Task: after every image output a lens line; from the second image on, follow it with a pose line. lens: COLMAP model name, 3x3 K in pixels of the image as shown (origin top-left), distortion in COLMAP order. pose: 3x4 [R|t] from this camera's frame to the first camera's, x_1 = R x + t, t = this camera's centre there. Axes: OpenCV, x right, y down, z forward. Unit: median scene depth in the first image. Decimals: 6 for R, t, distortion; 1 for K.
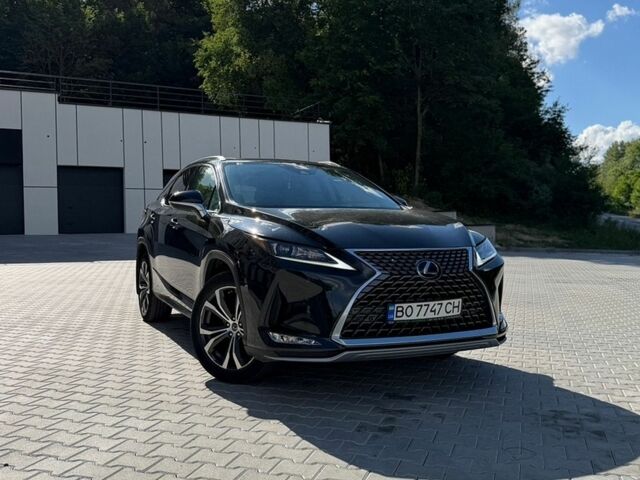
lens RADIAL K [[629.3, 0, 316.6], [0, 629.3, 241.0], [0, 0, 1]] dist [0.219010, -0.487549]
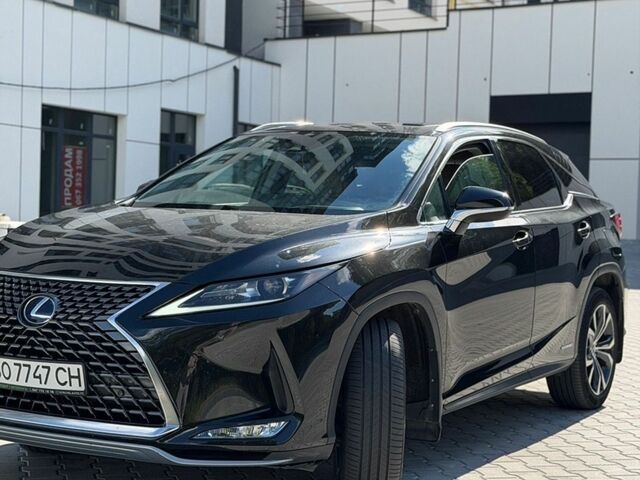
lens RADIAL K [[1201.2, 0, 304.2], [0, 1201.2, 253.5], [0, 0, 1]] dist [0.204559, -0.551434]
pose [[0.545089, 0.049474, -0.836917, 1.231346], [-0.051237, 0.998357, 0.025647, -0.051677], [0.836811, 0.028902, 0.546728, 0.521704]]
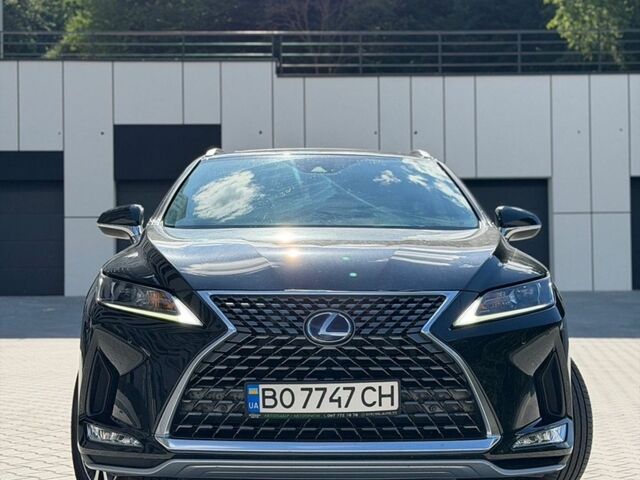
lens RADIAL K [[1201.2, 0, 304.2], [0, 1201.2, 253.5], [0, 0, 1]] dist [0.204559, -0.551434]
pose [[0.905899, -0.009984, -0.423375, 0.574857], [-0.011550, 0.998768, -0.048266, 0.028844], [0.423335, 0.048614, 0.904668, 0.000030]]
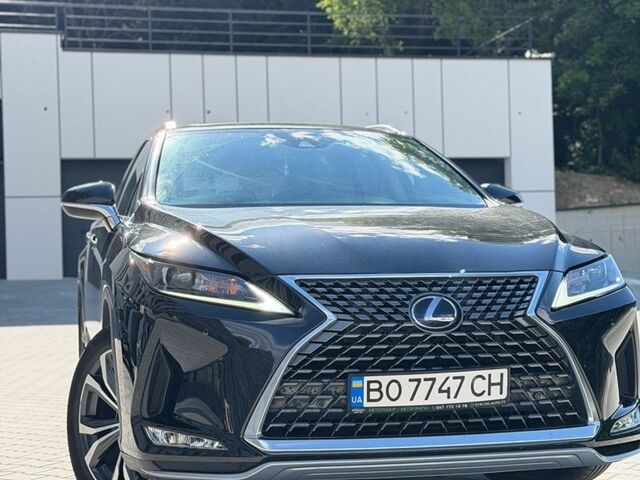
lens RADIAL K [[1201.2, 0, 304.2], [0, 1201.2, 253.5], [0, 0, 1]] dist [0.204559, -0.551434]
pose [[0.975065, -0.015875, -0.221353, 0.273216], [0.008816, 0.999422, -0.032843, 0.025881], [0.221746, 0.030073, 0.974641, -0.010378]]
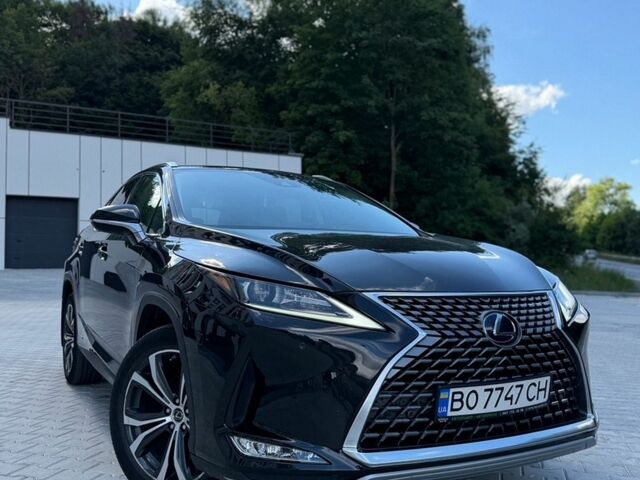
lens RADIAL K [[629.3, 0, 316.6], [0, 629.3, 241.0], [0, 0, 1]] dist [0.219010, -0.487549]
pose [[0.998628, 0.012152, 0.050932, -0.028197], [-0.009064, 0.998132, -0.060418, 0.000631], [-0.051571, 0.059874, 0.996873, 0.367913]]
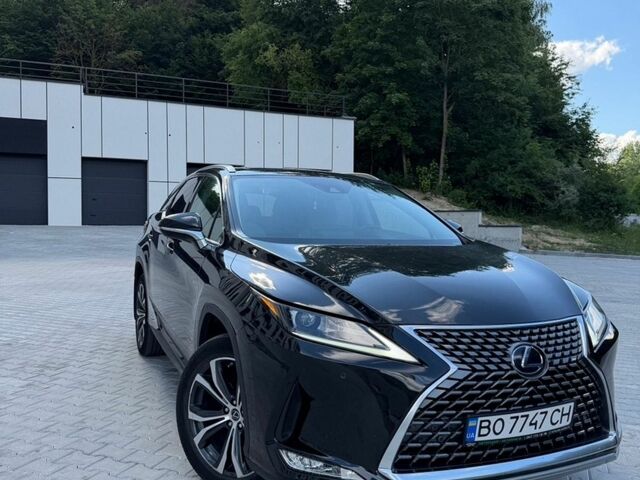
lens RADIAL K [[600.9, 0, 320.0], [0, 600.9, 240.0], [0, 0, 1]] dist [0.175906, -0.361257]
pose [[0.999329, 0.024050, -0.027614, -0.021331], [-0.023586, 0.999577, 0.017017, -0.078105], [0.028012, -0.016354, 0.999474, 0.340838]]
